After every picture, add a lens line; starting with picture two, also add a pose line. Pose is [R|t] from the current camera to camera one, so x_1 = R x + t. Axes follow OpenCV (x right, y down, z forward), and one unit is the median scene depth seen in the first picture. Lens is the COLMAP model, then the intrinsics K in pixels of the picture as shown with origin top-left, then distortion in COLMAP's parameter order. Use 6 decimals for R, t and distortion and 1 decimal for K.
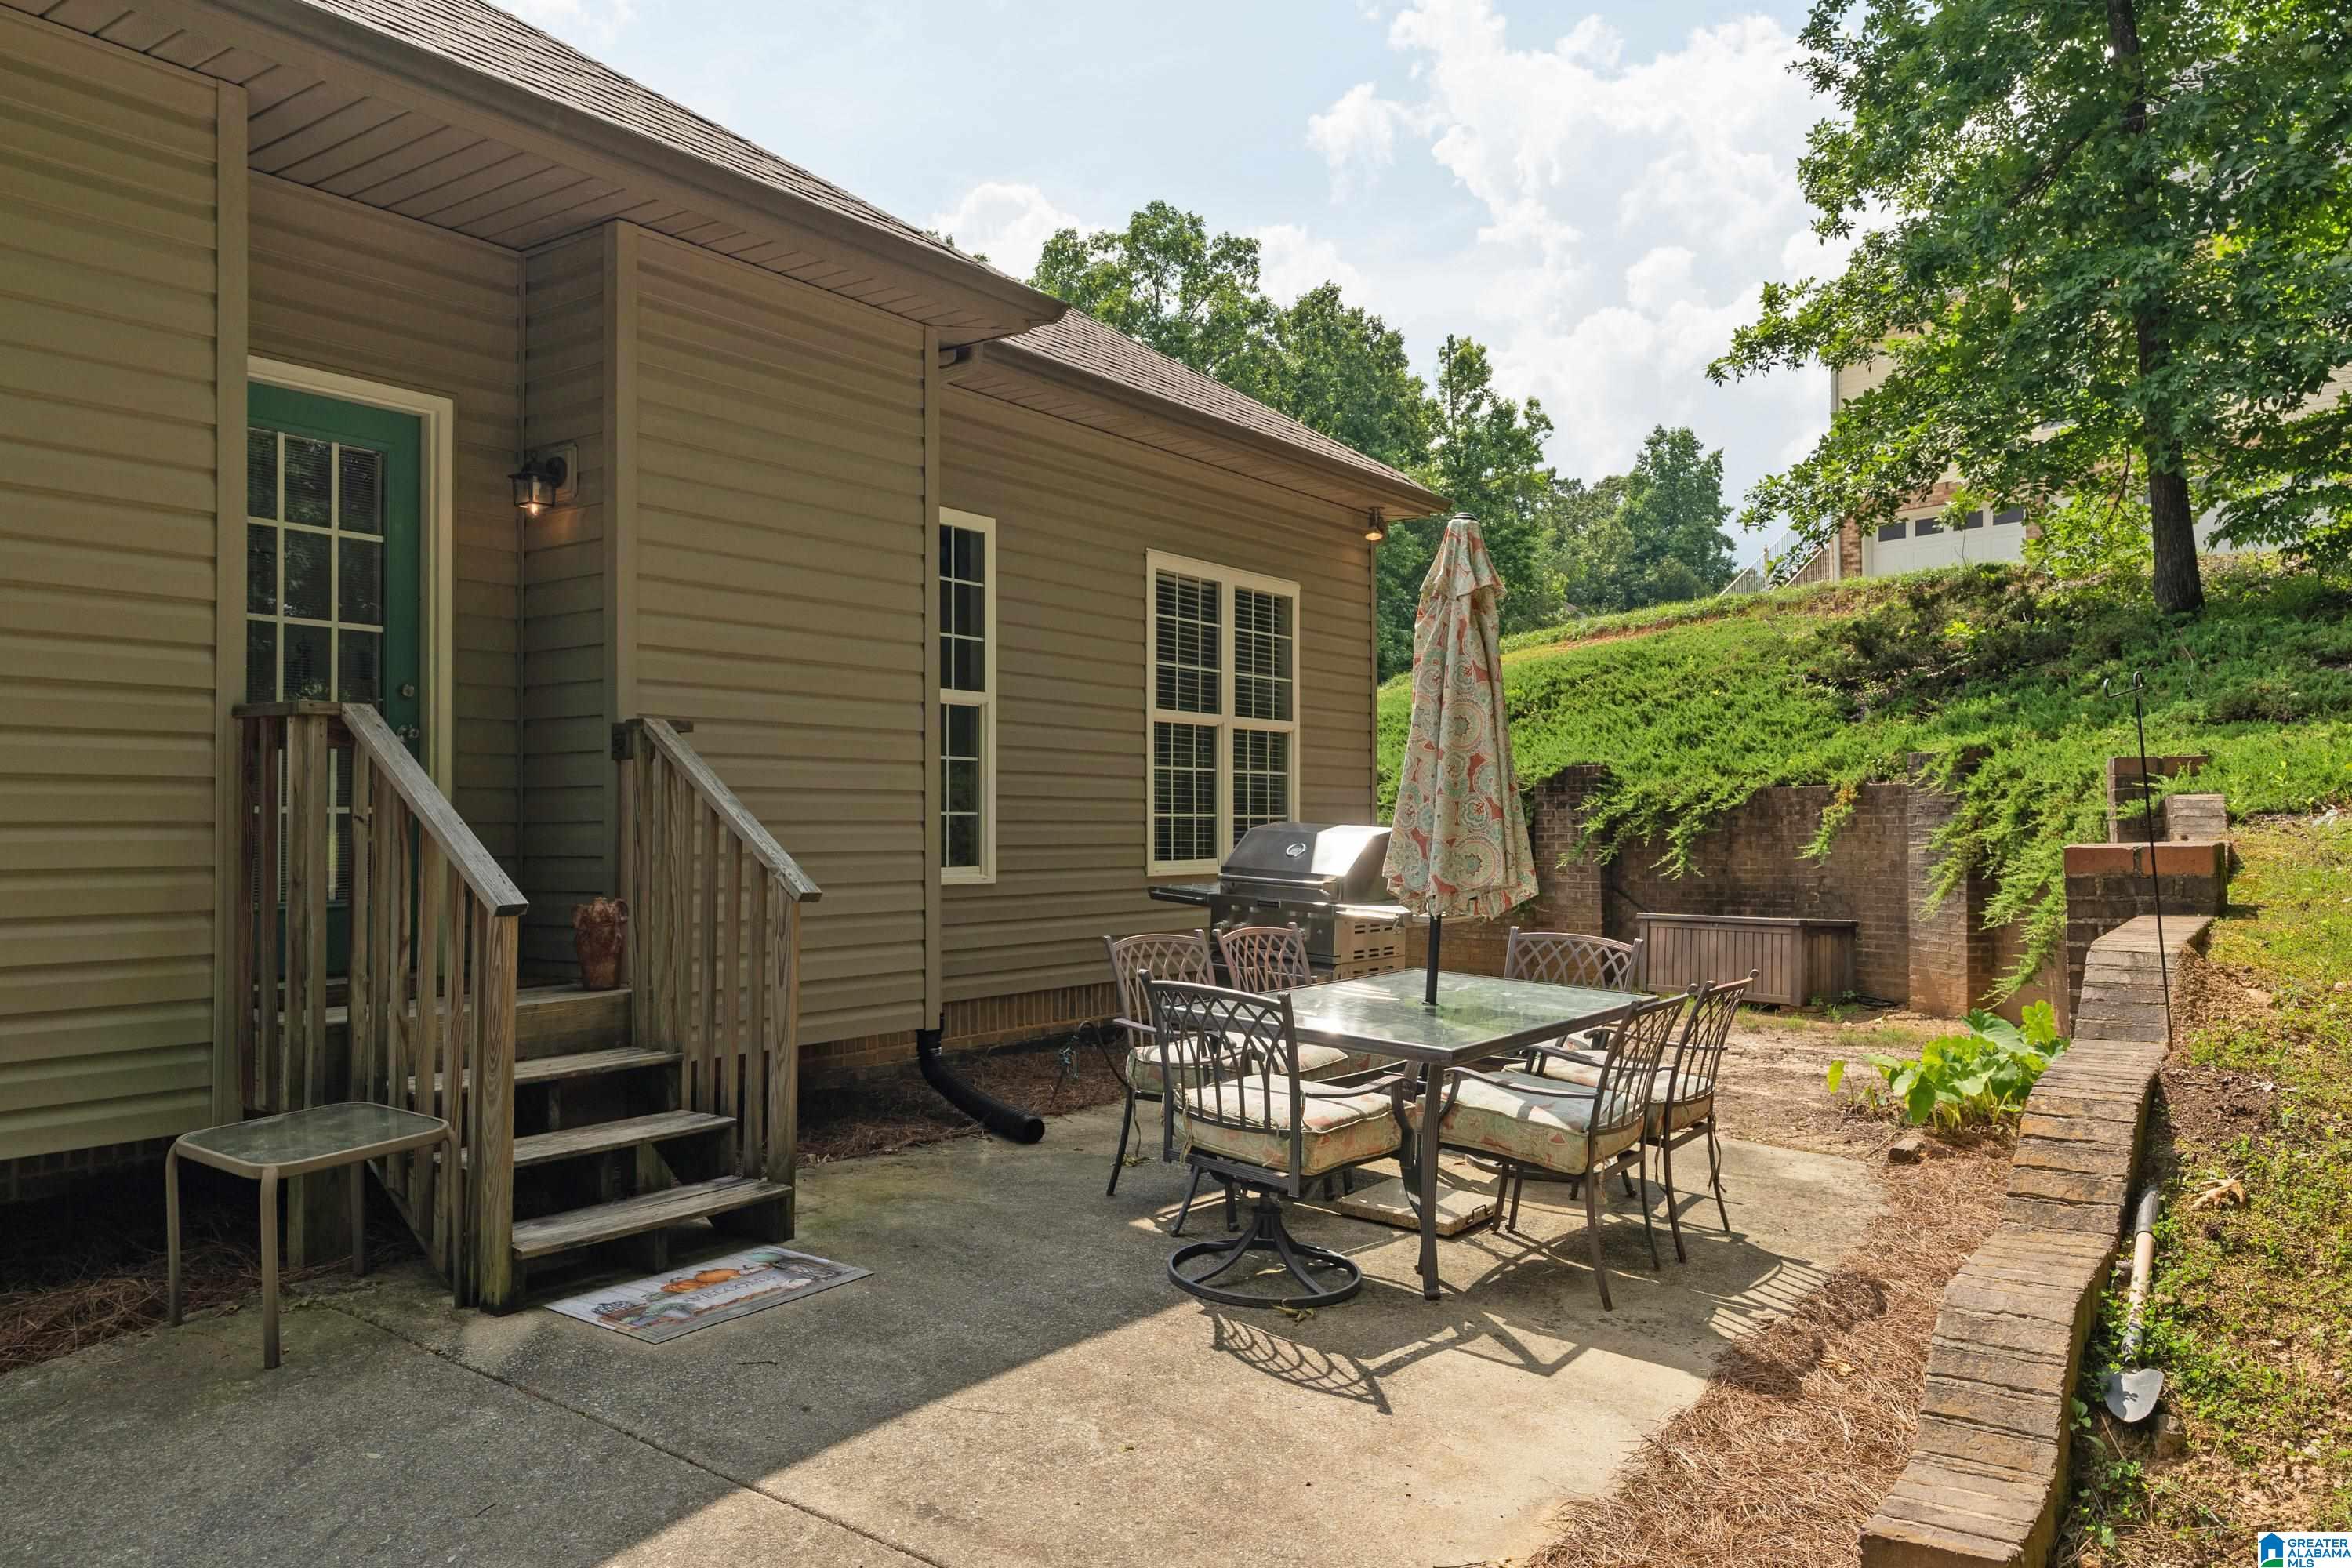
lens RADIAL K [[1660.5, 0, 1173.5], [0, 1660.5, 789.1], [0, 0, 1]] dist [0.001849, 0.000727]
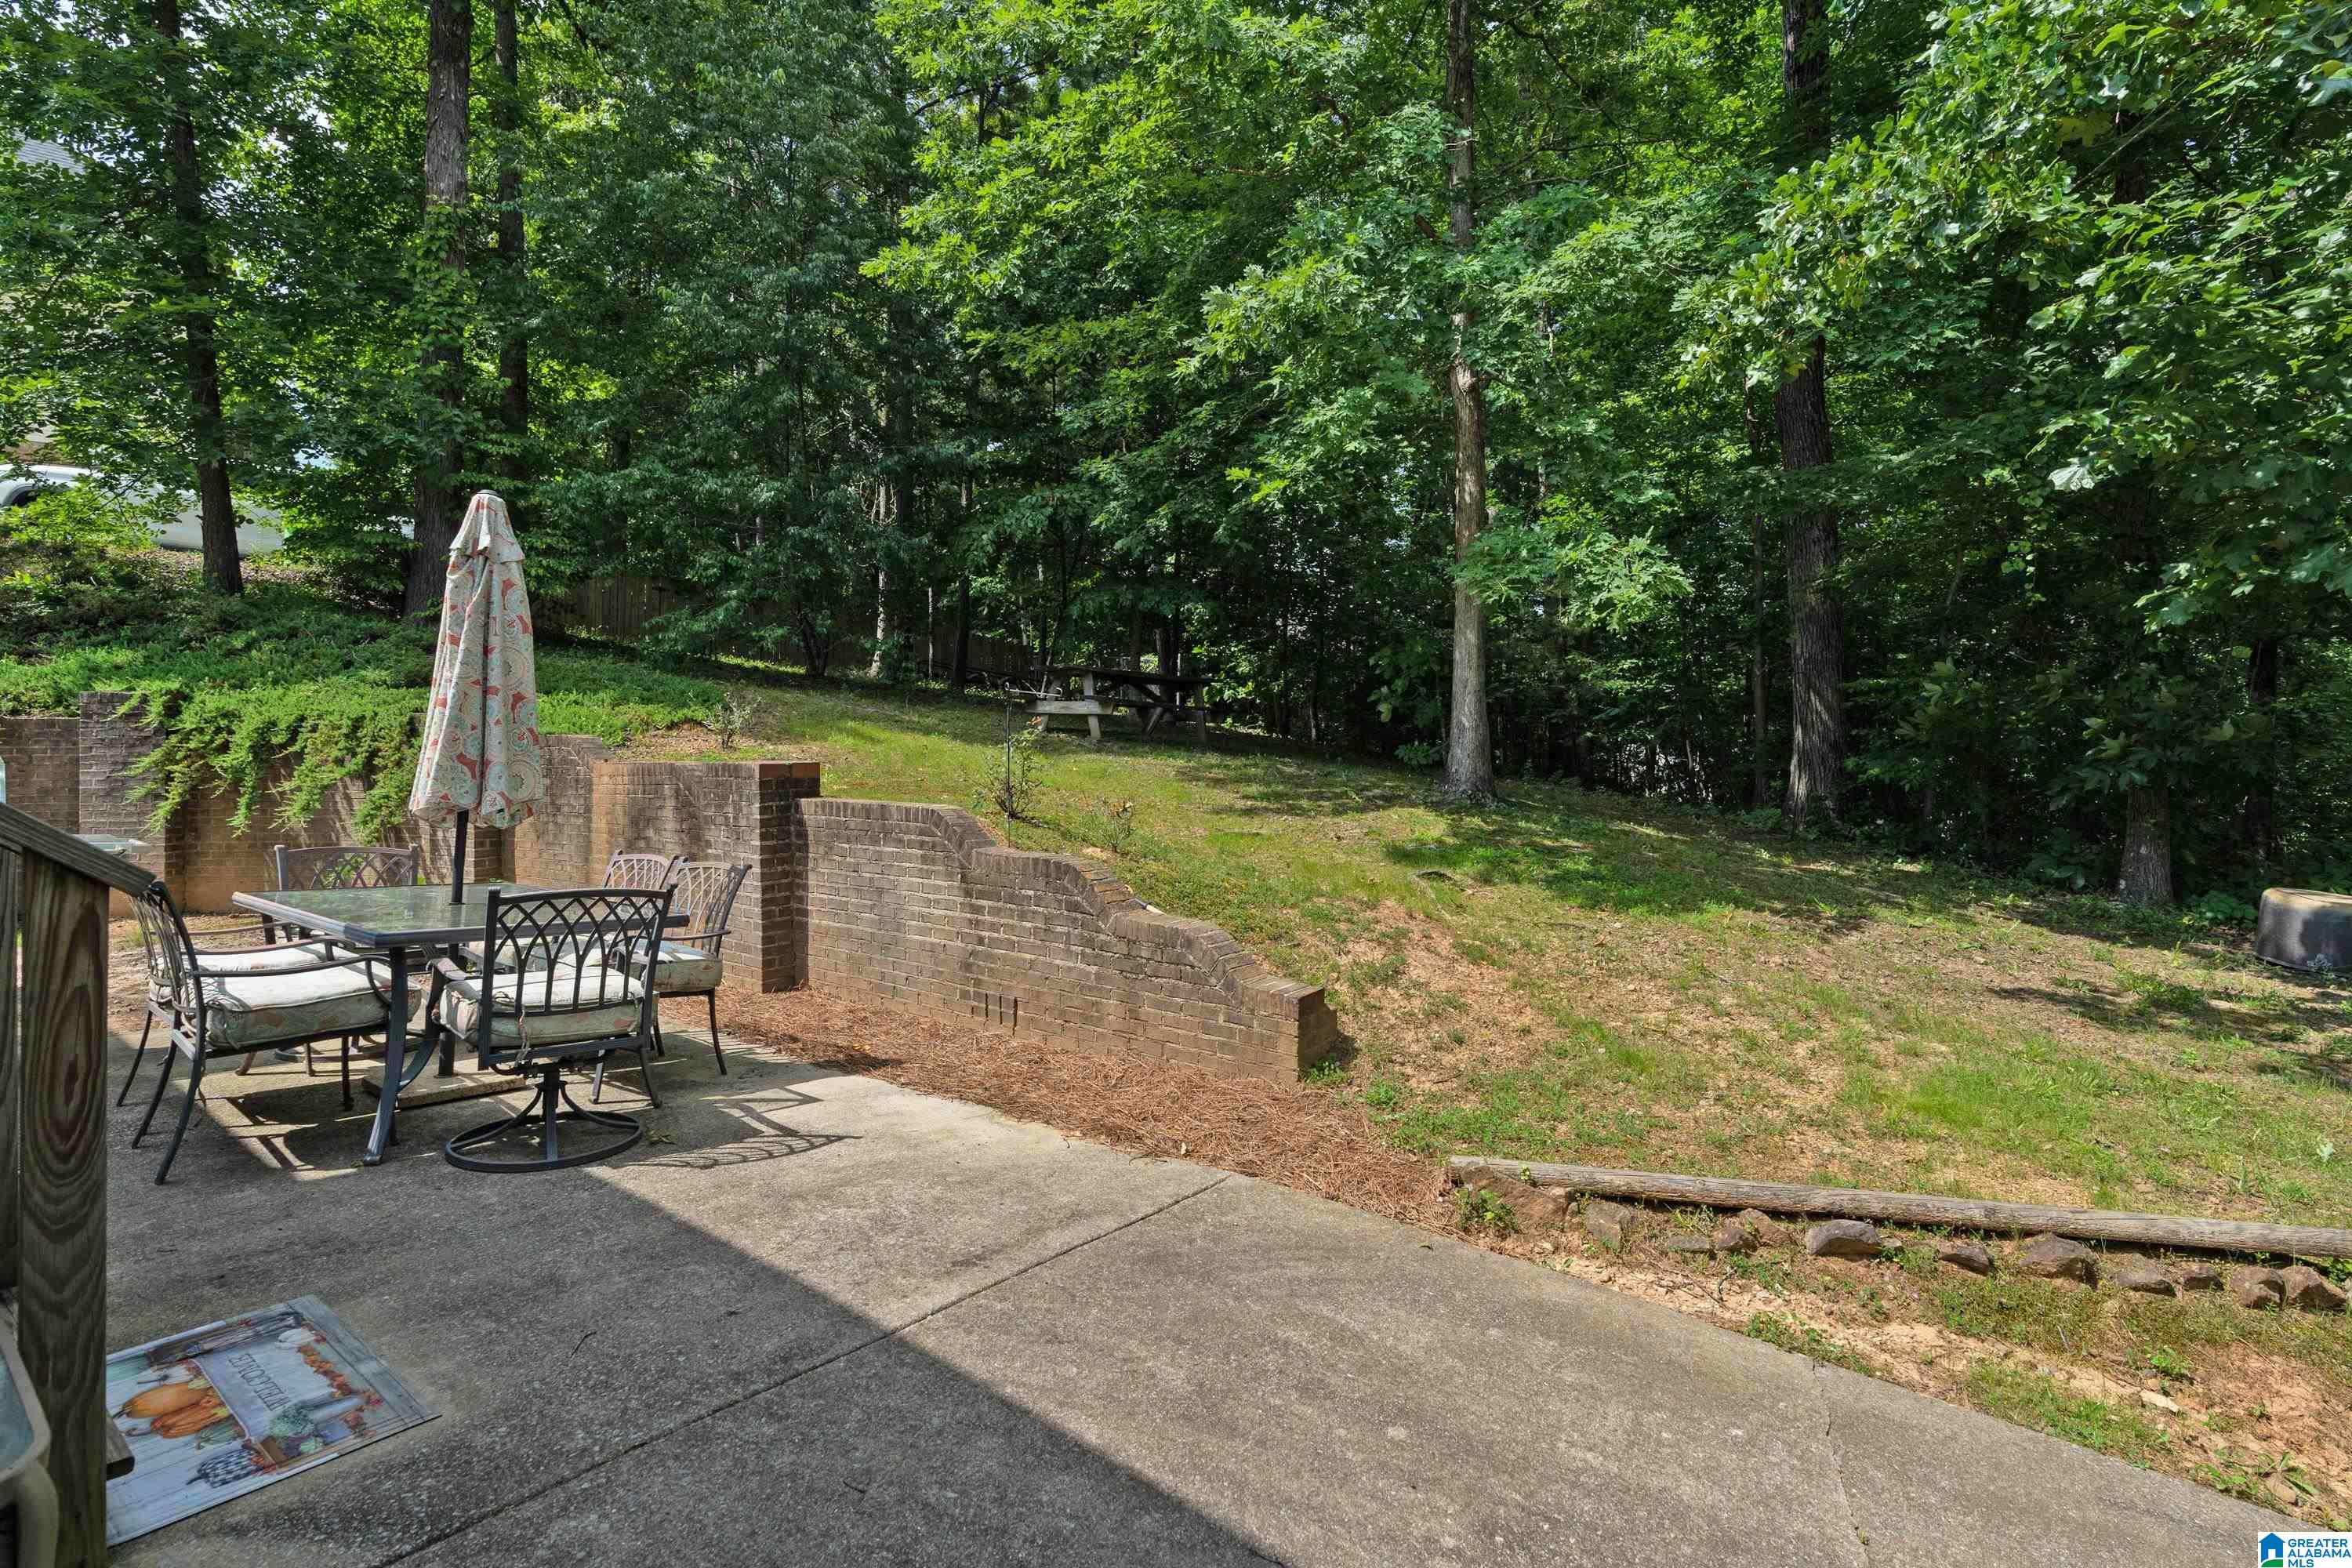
lens RADIAL K [[1102.6, 0, 1176.6], [0, 1102.6, 774.1], [0, 0, 1]] dist [-0.007211, 0.002592]
pose [[0.020043, -0.015275, 0.999682, -0.792765], [-0.019985, 0.999677, 0.015676, 0.021129], [-0.999599, -0.020293, 0.019731, 0.640393]]
